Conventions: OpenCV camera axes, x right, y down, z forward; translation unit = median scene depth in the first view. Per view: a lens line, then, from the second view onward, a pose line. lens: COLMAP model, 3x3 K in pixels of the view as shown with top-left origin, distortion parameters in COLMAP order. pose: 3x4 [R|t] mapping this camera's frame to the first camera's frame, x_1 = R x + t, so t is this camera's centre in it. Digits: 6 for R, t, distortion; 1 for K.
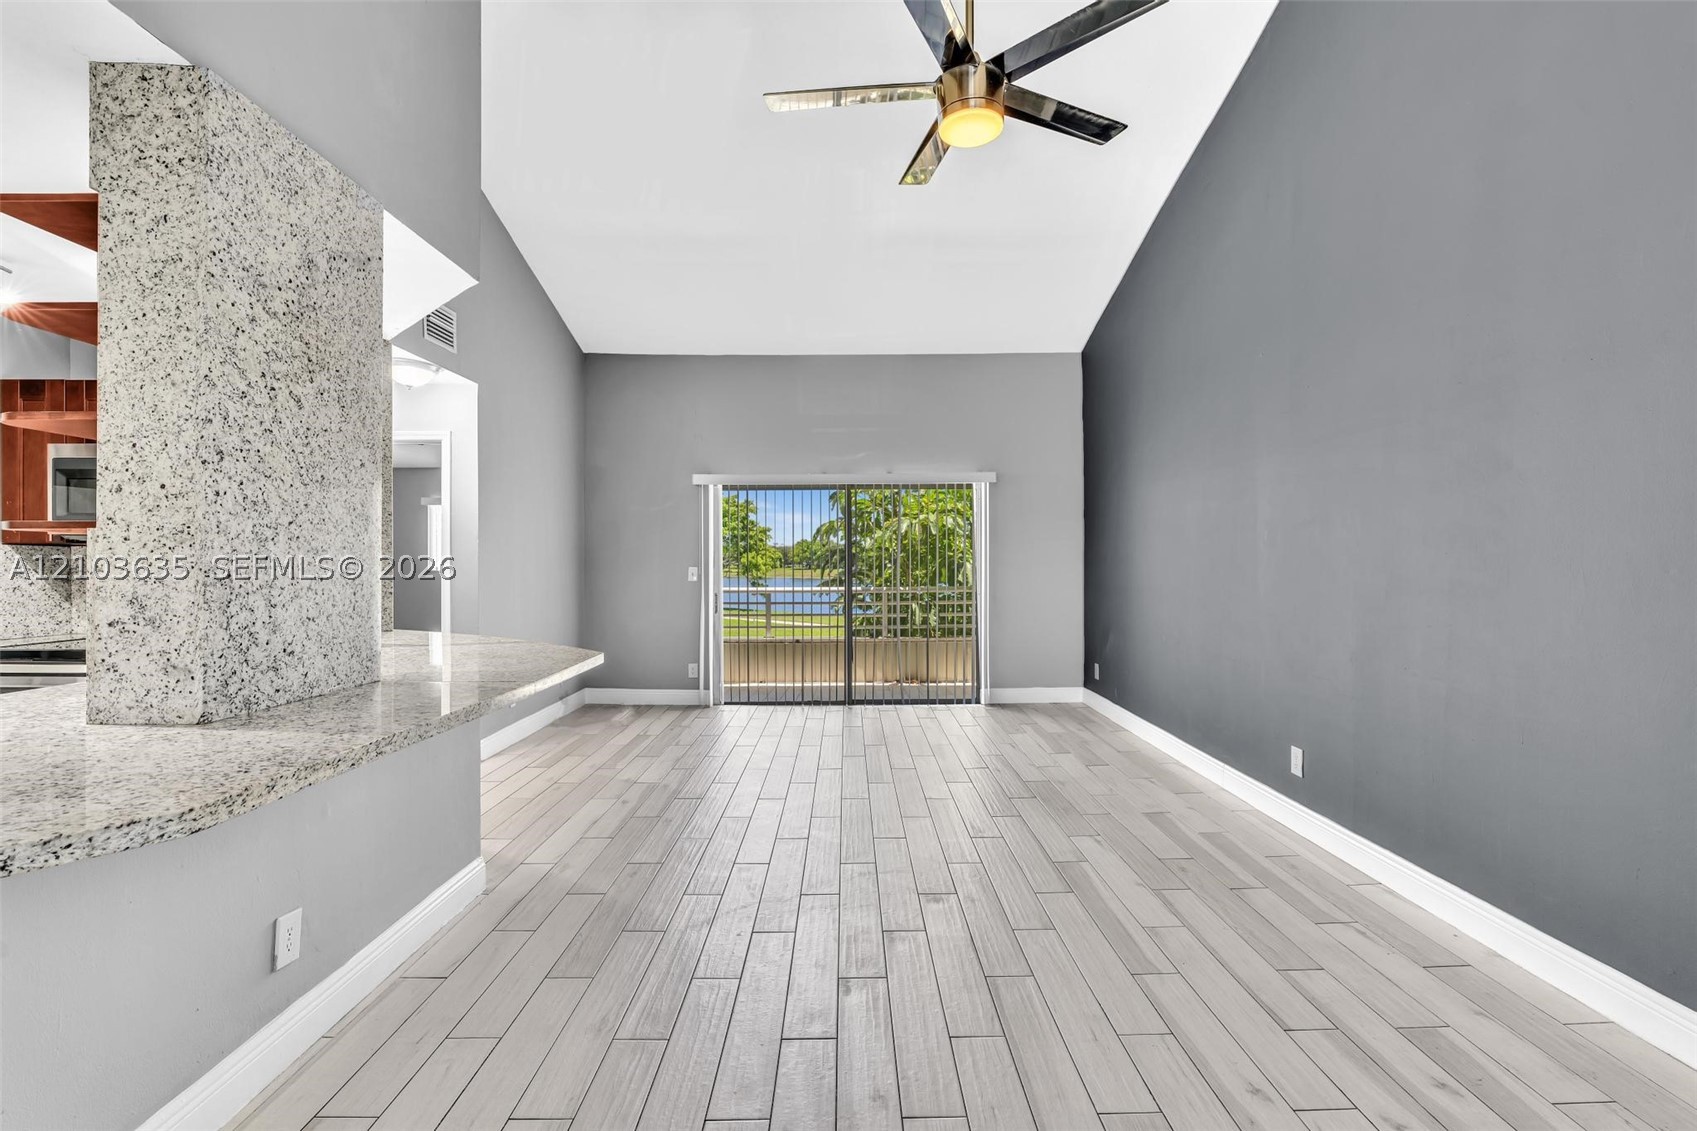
lens RADIAL K [[764.0, 0, 846.8], [0, 764.0, 563.9], [0, 0, 1]] dist [-0.008092, 0.002953]
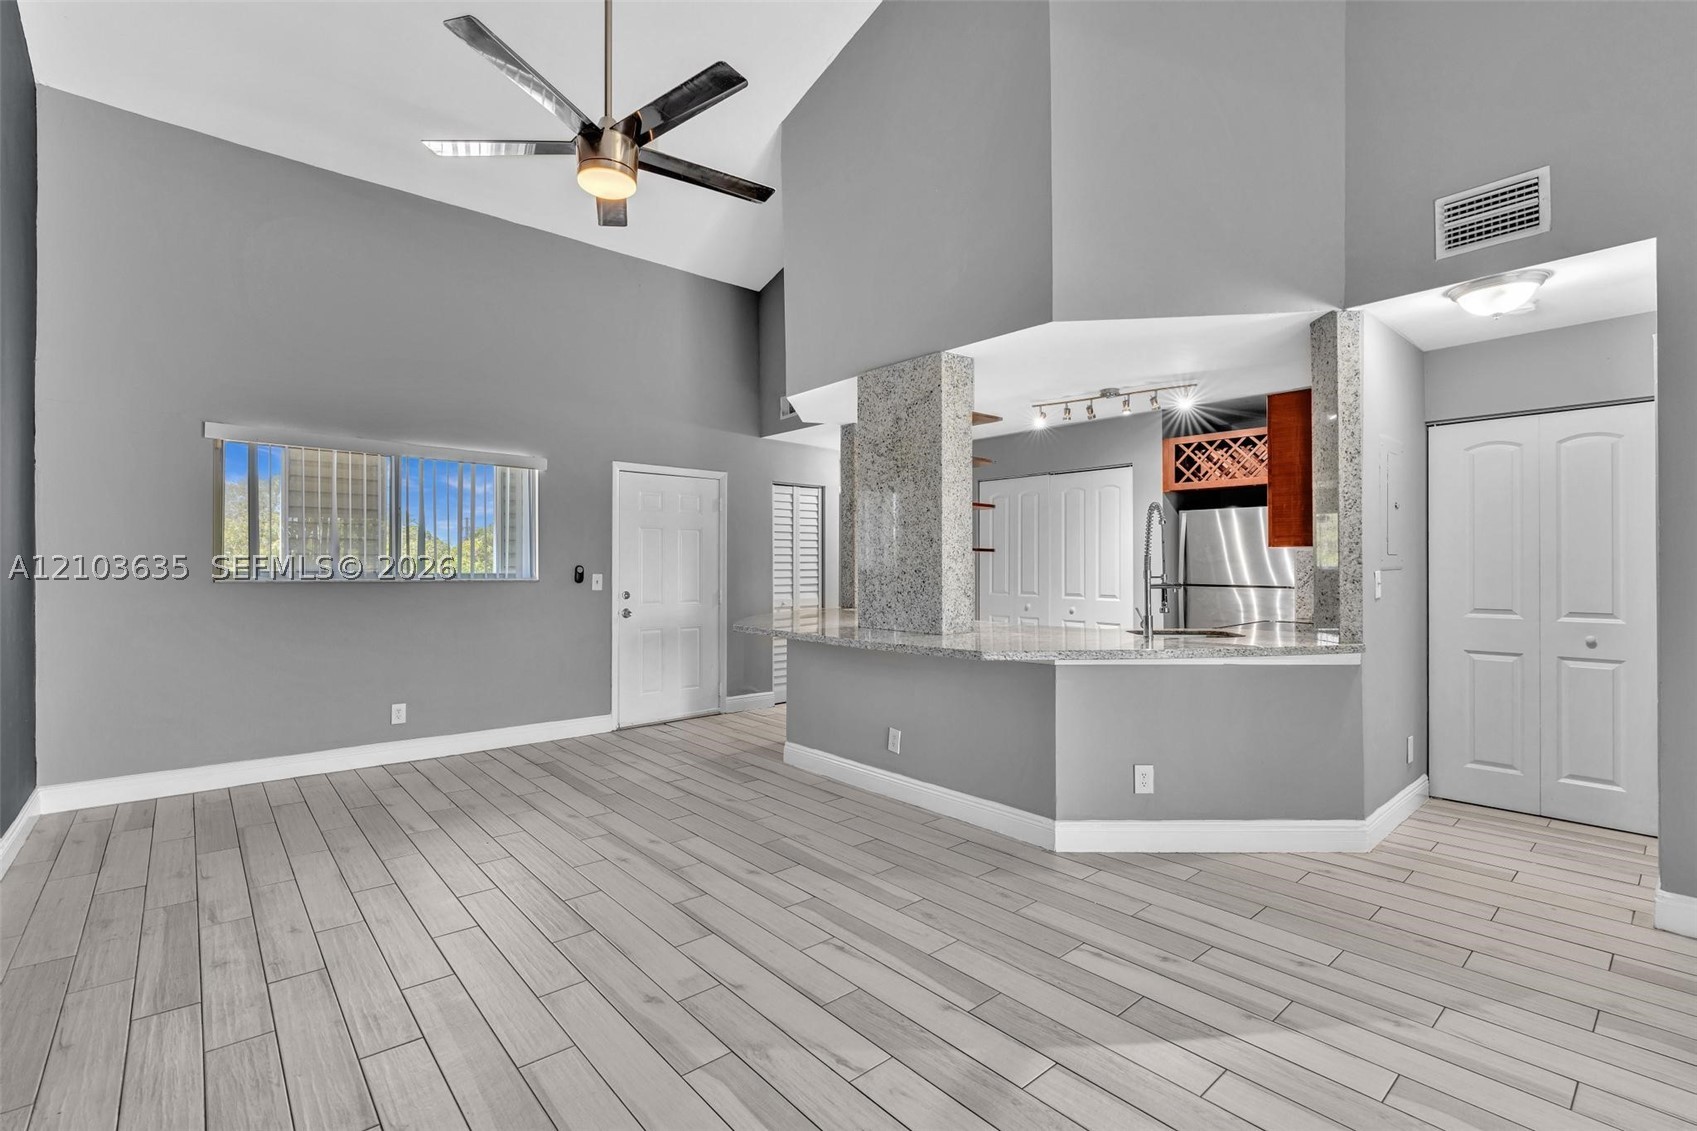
lens RADIAL K [[764.0, 0, 845.7], [0, 764.0, 563.2], [0, 0, 1]] dist [-0.008092, 0.002953]
pose [[-0.756949, 0.000864, -0.653474, 0.428700], [0.001305, 0.999999, -0.000189, -0.003691], [0.653473, -0.000996, -0.756949, 1.407674]]
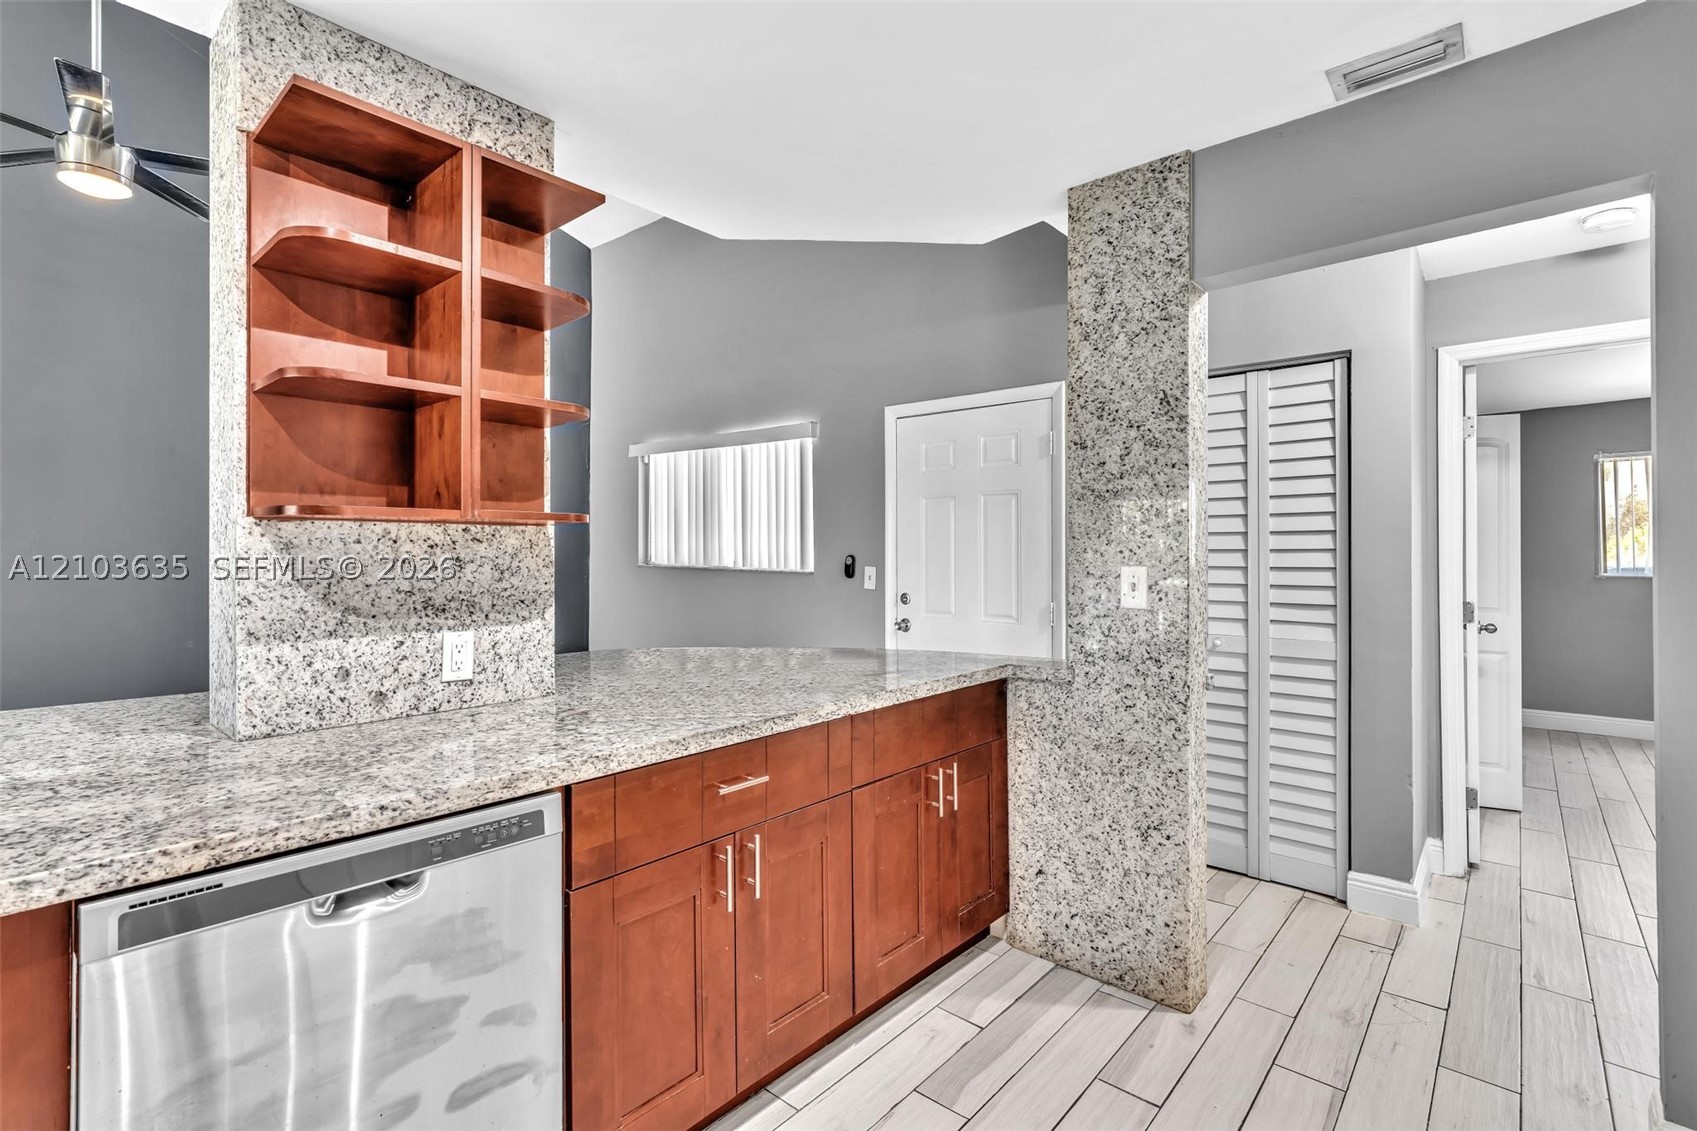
lens RADIAL K [[764.0, 0, 847.2], [0, 764.0, 548.7], [0, 0, 1]] dist [-0.008092, 0.002953]
pose [[-0.745982, 0.003186, 0.665958, -1.000635], [-0.001227, 0.999980, -0.006158, -0.002169], [-0.665965, -0.005411, -0.745964, 0.735904]]
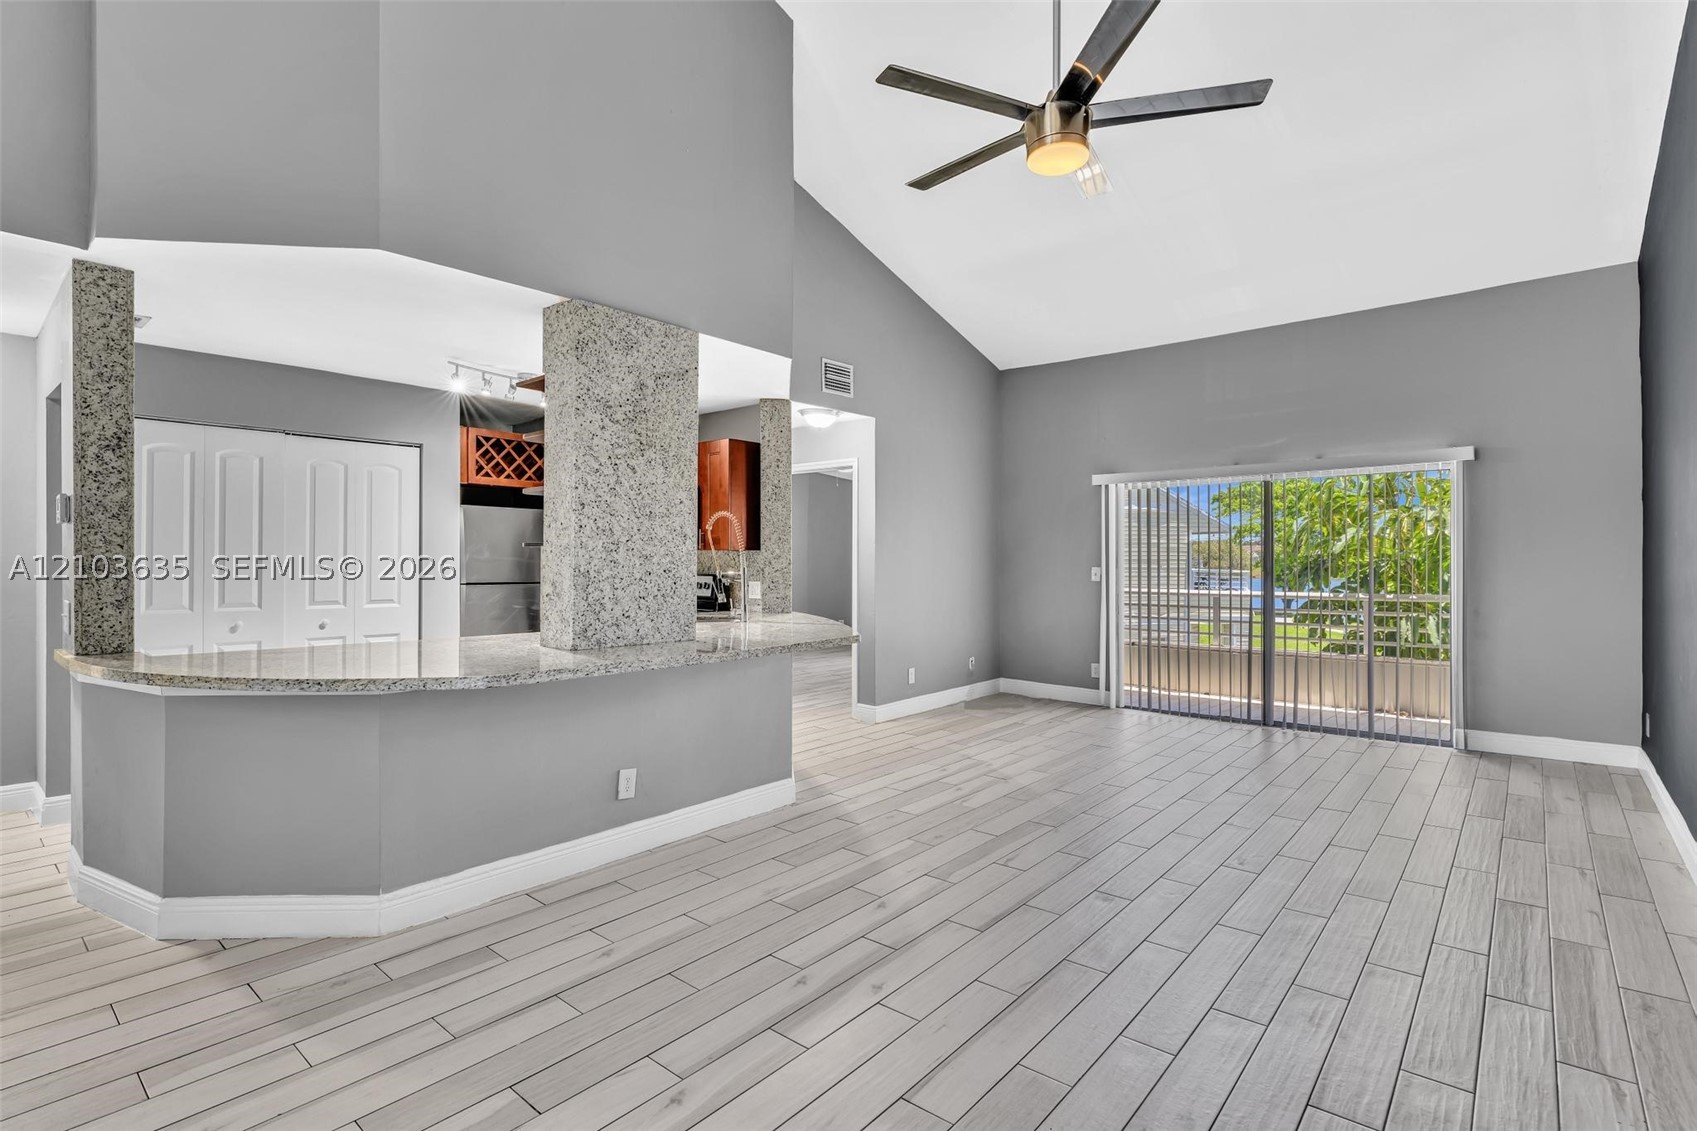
lens RADIAL K [[804.0, 0, 846.0], [0, 804.0, 557.8], [0, 0, 1]] dist [-0.008101, 0.003167]
pose [[0.758795, 0.000963, -0.651328, 0.450945], [-0.004276, 0.999985, -0.003502, -0.006224], [0.651315, 0.005442, 0.758788, -0.028510]]
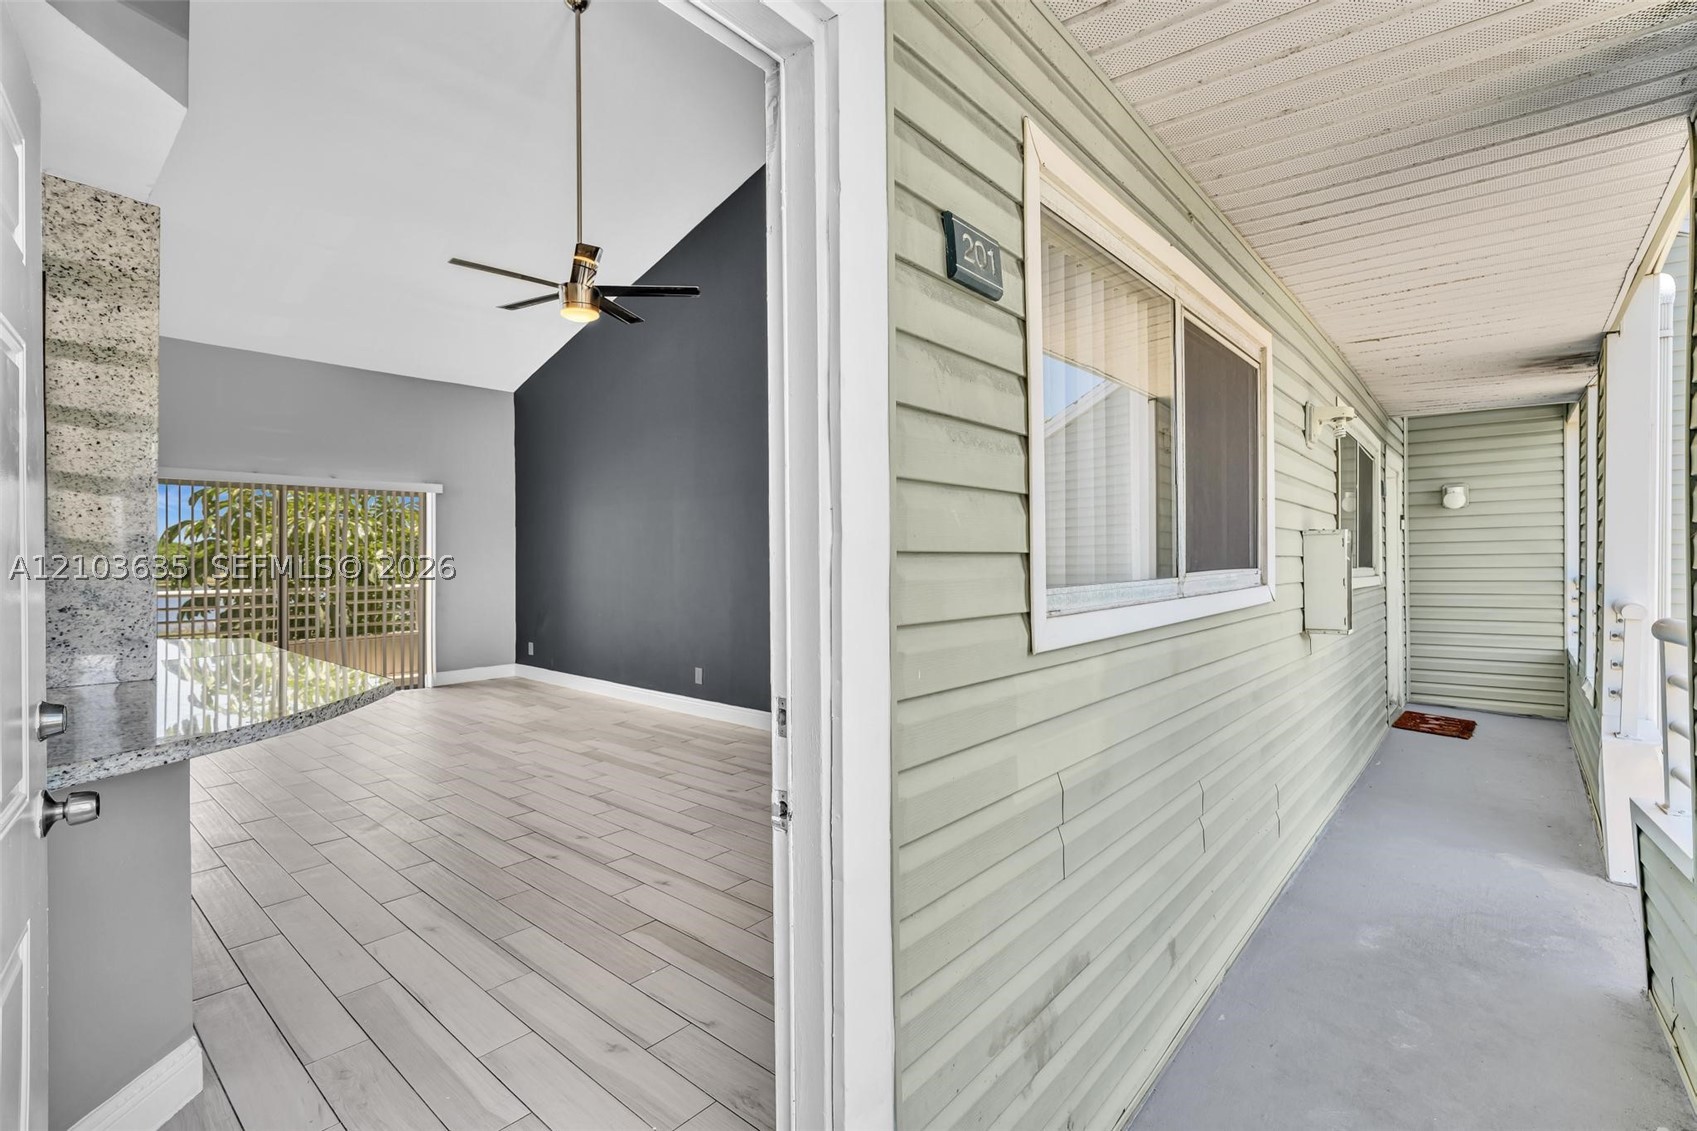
lens RADIAL K [[764.0, 0, 849.9], [0, 764.0, 560.9], [0, 0, 1]] dist [-0.008092, 0.002953]
pose [[0.656258, 0.000979, 0.754536, -0.505992], [0.001458, 0.999996, -0.002566, 0.000164], [-0.754535, 0.002784, 0.656253, -0.414155]]
